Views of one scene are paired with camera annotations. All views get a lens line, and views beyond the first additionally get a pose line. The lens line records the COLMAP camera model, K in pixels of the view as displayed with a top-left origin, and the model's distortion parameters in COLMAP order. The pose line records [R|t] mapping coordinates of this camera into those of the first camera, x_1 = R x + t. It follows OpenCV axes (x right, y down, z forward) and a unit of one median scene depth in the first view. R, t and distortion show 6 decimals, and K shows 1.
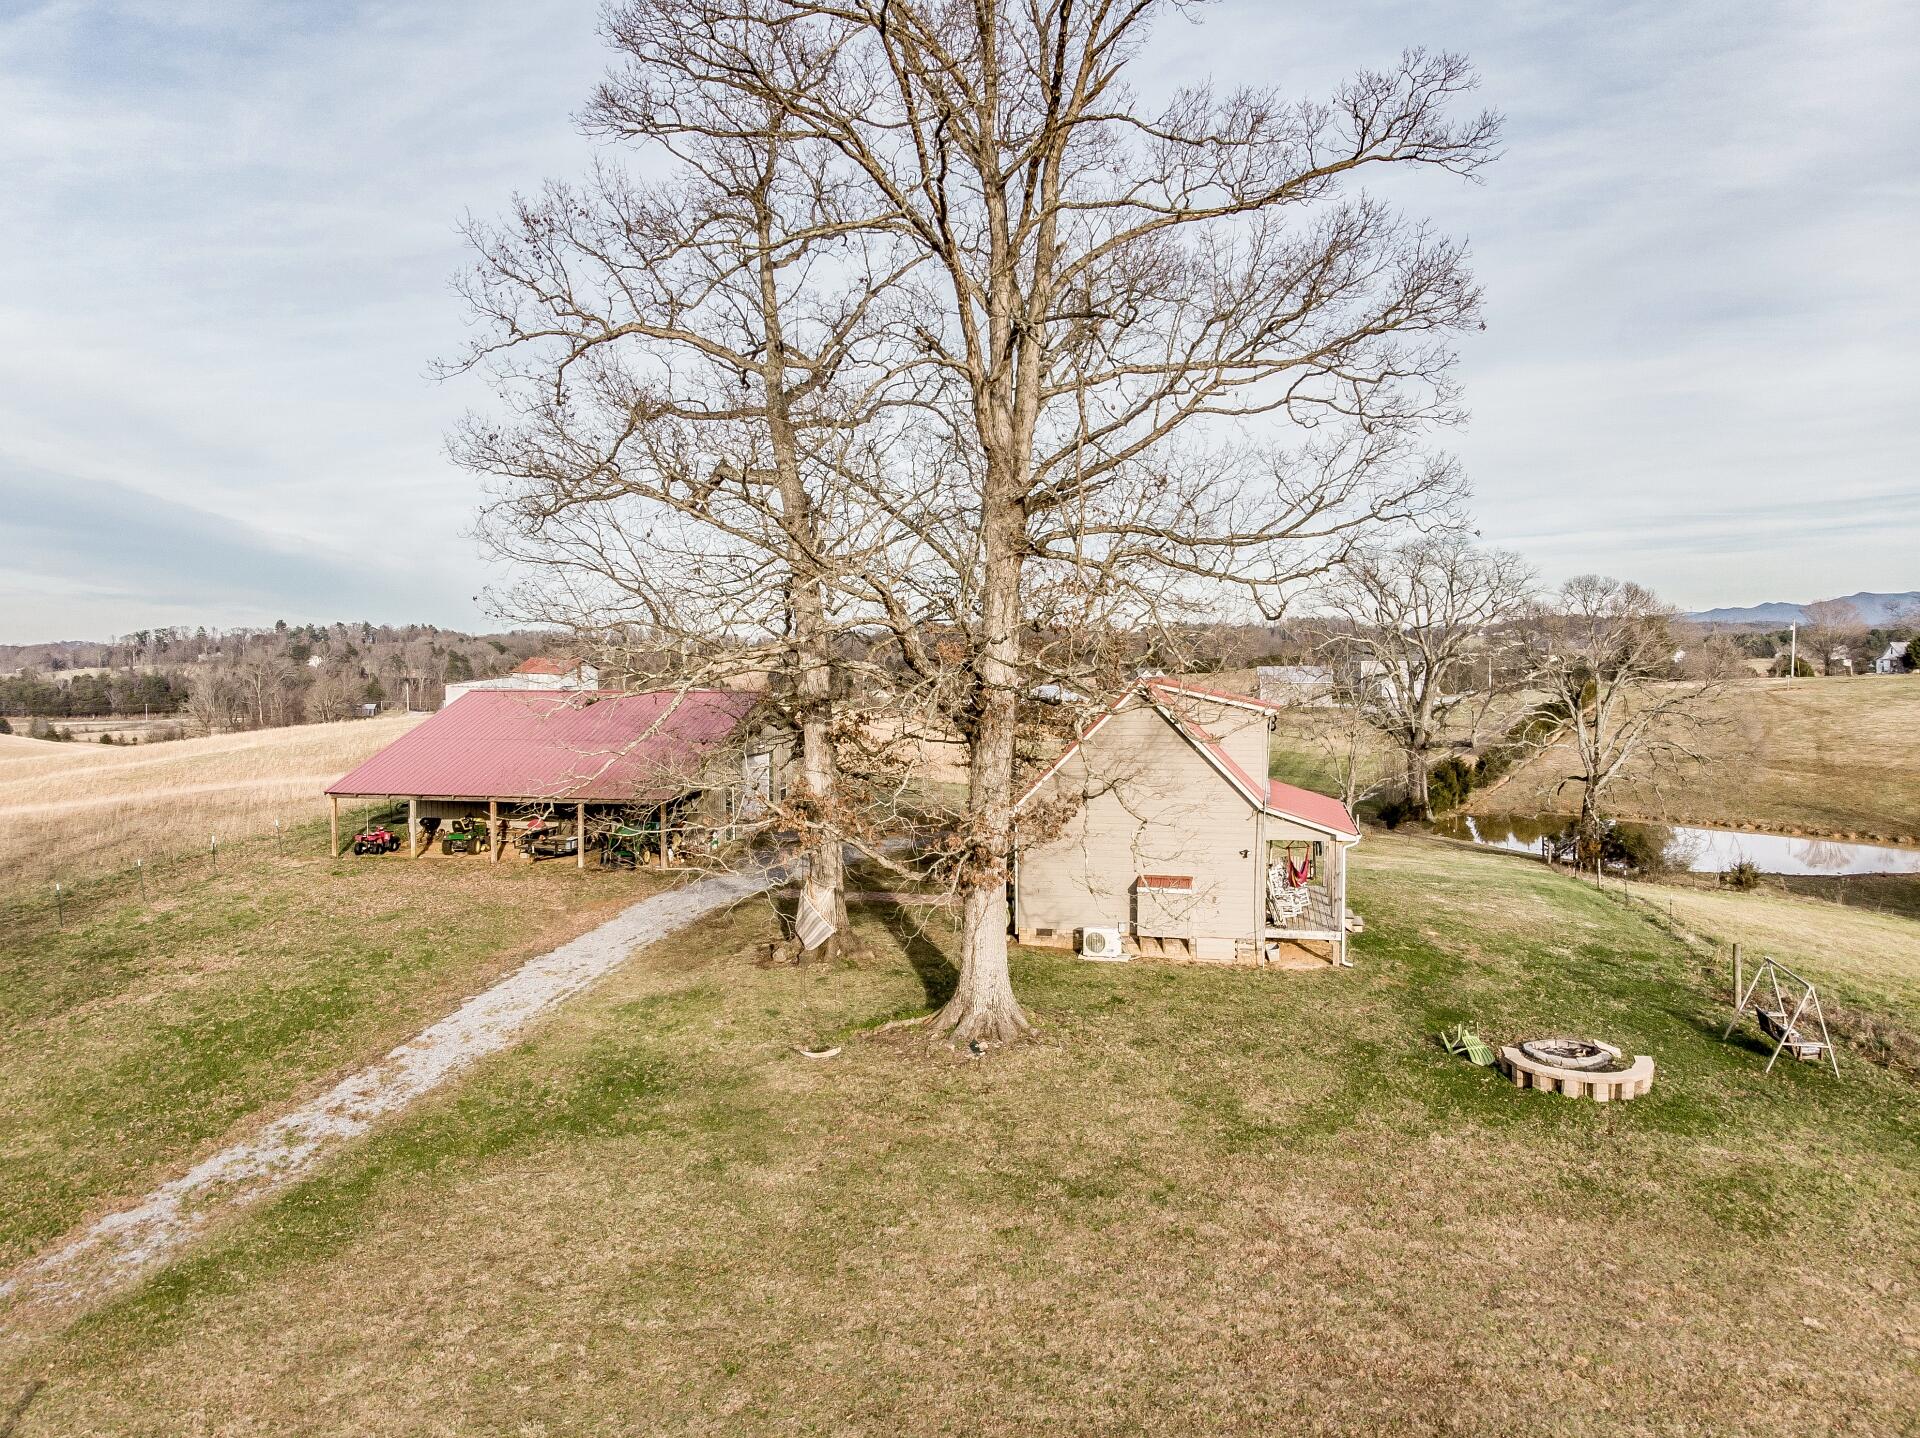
lens RADIAL K [[1425.3, 0, 1019.7], [0, 1425.3, 710.7], [0, 0, 1]] dist [0.005648, 0.004226]
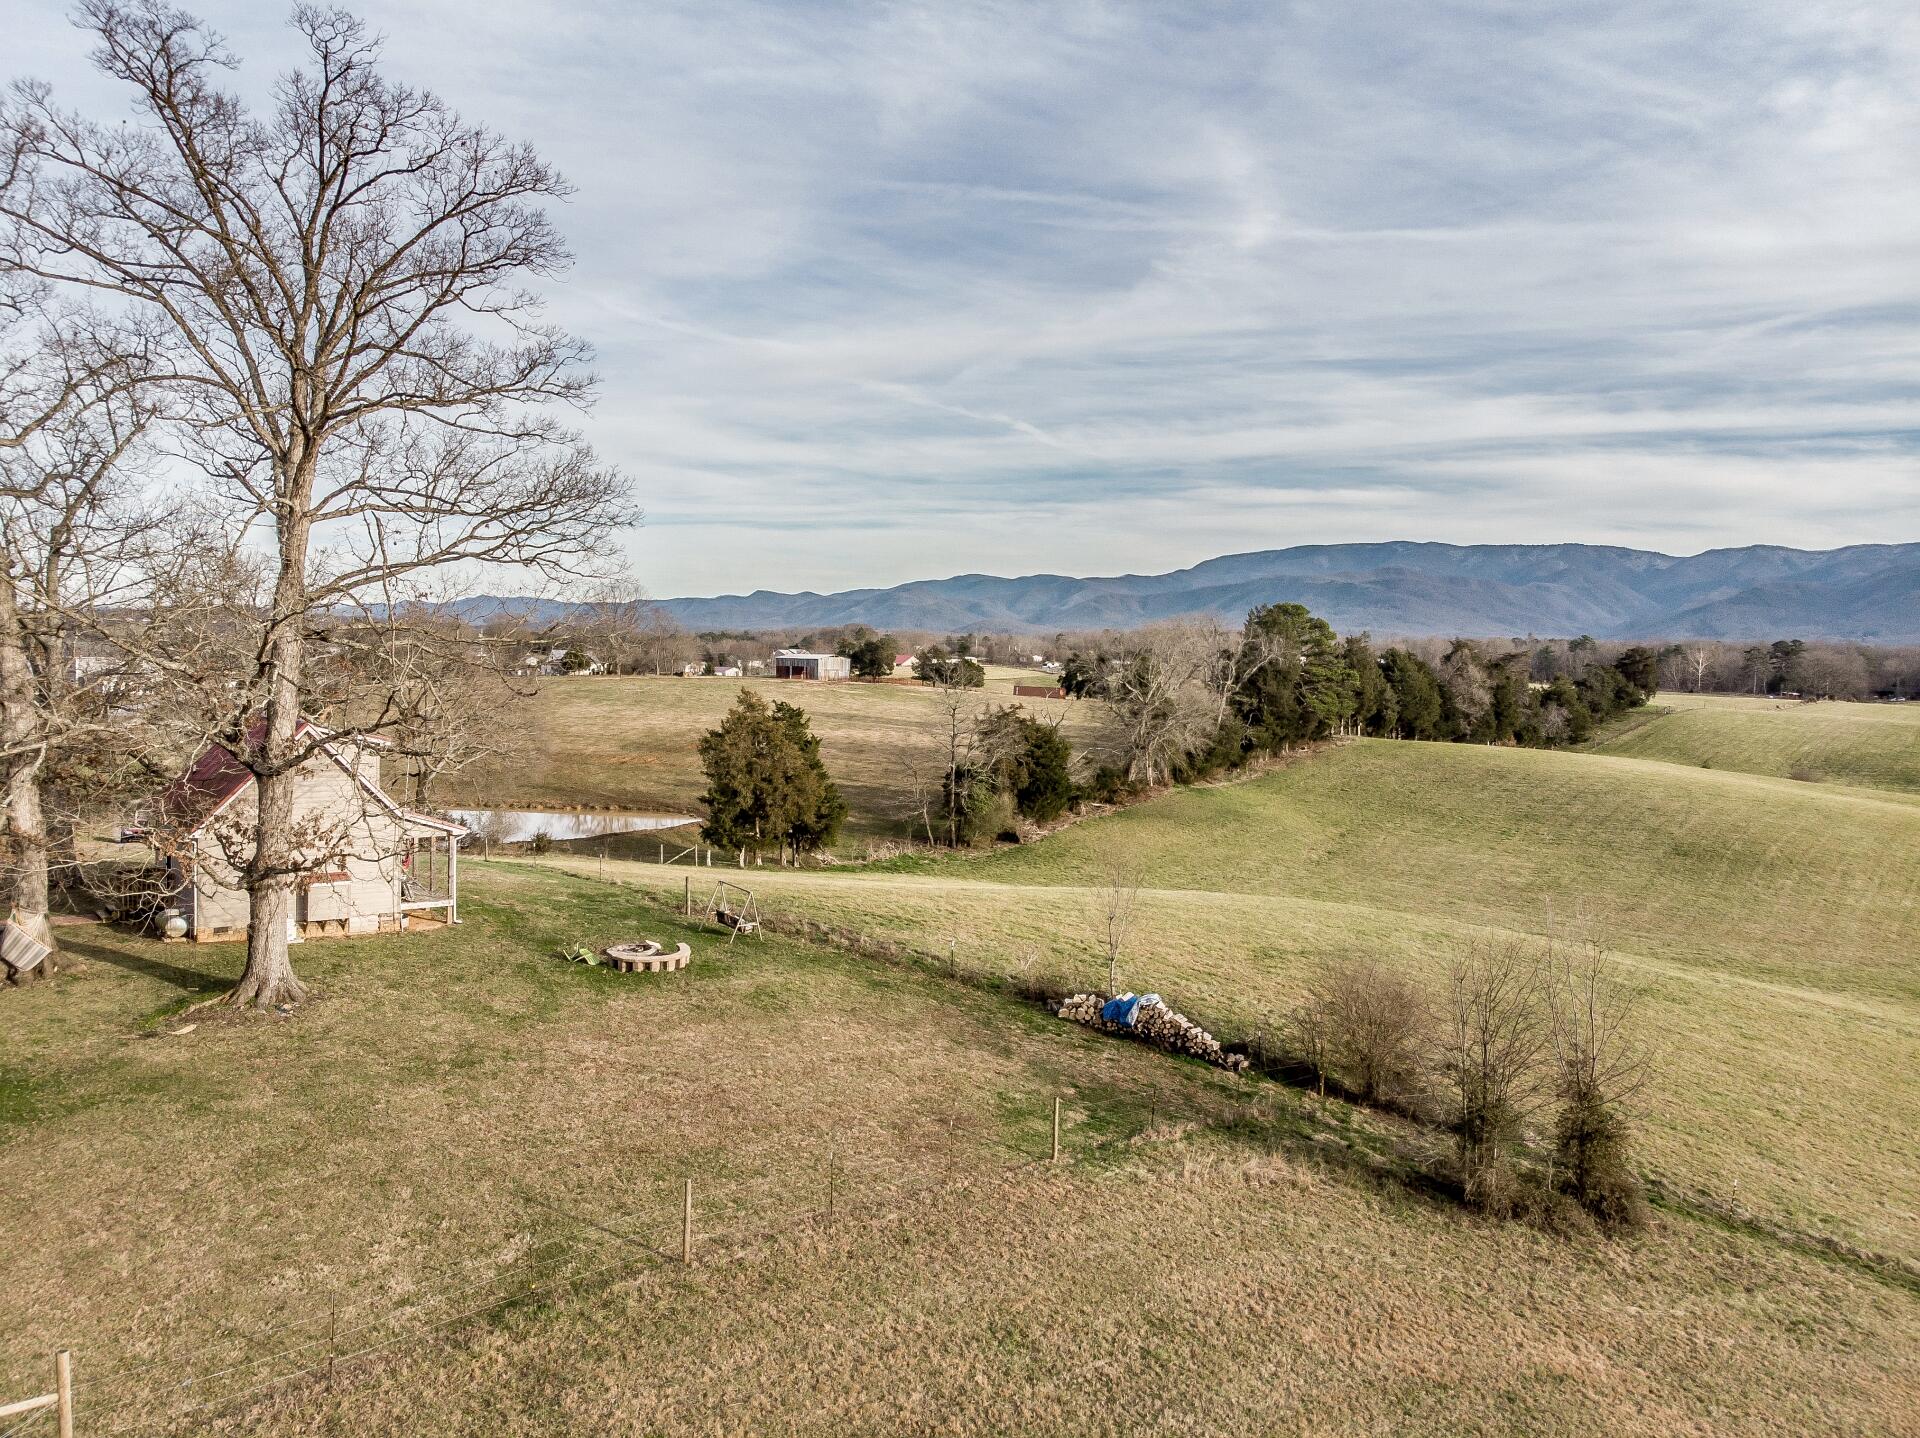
lens RADIAL K [[1425.3, 0, 958.4], [0, 1425.3, 719.2], [0, 0, 1]] dist [0.005648, 0.004226]
pose [[0.636881, -0.019556, 0.770714, -0.641792], [0.005945, 0.999773, 0.020456, -0.058168], [-0.770940, -0.008447, 0.636852, -0.334023]]
